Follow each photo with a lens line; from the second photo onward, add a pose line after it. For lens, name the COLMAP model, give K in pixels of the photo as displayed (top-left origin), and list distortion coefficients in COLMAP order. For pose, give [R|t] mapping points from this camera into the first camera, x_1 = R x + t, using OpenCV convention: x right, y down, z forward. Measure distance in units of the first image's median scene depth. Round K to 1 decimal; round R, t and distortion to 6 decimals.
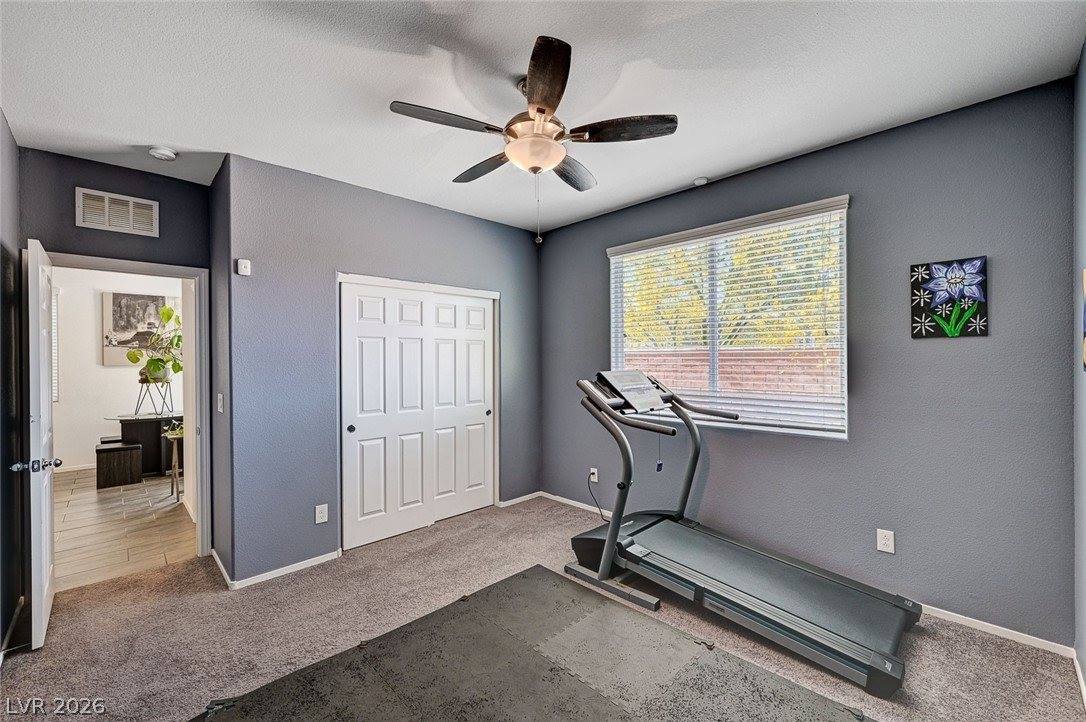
lens RADIAL K [[437.2, 0, 543.0], [0, 437.2, 361.0], [0, 0, 1]] dist [-0.028671, 0.000039]
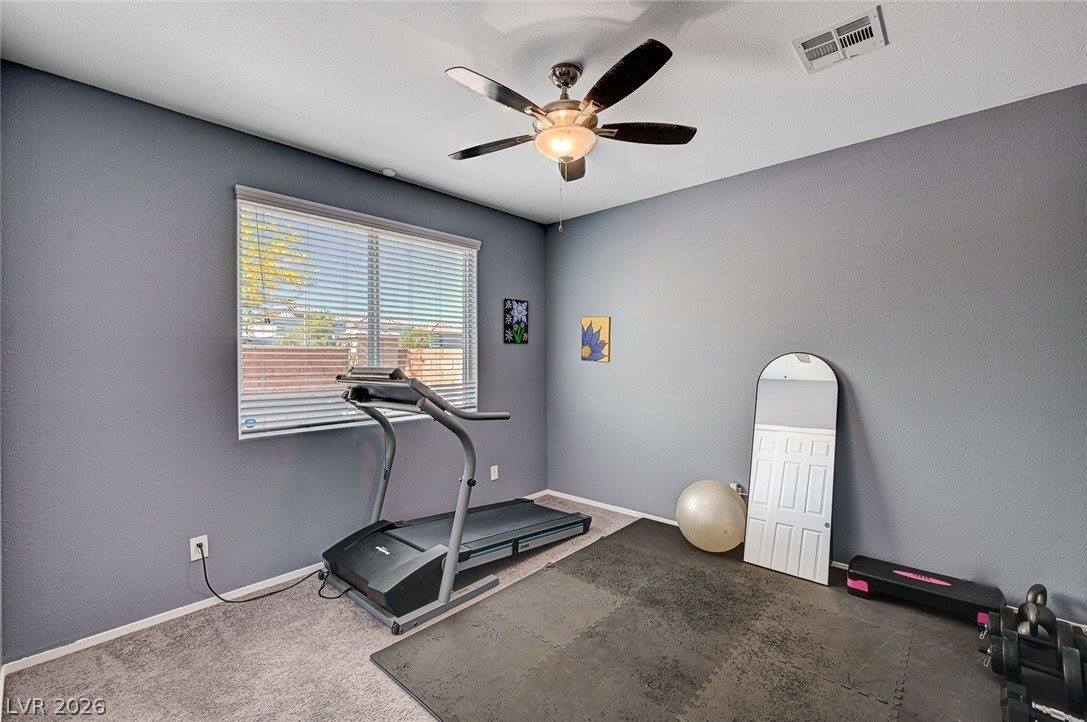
lens RADIAL K [[460.8, 0, 543.5], [0, 460.8, 361.0], [0, 0, 1]] dist [0.001629, 0.000138]
pose [[-0.054116, -0.007904, 0.998503, -0.933196], [0.006012, 0.999948, 0.008241, 0.002402], [-0.998517, 0.006449, -0.054066, 0.964071]]
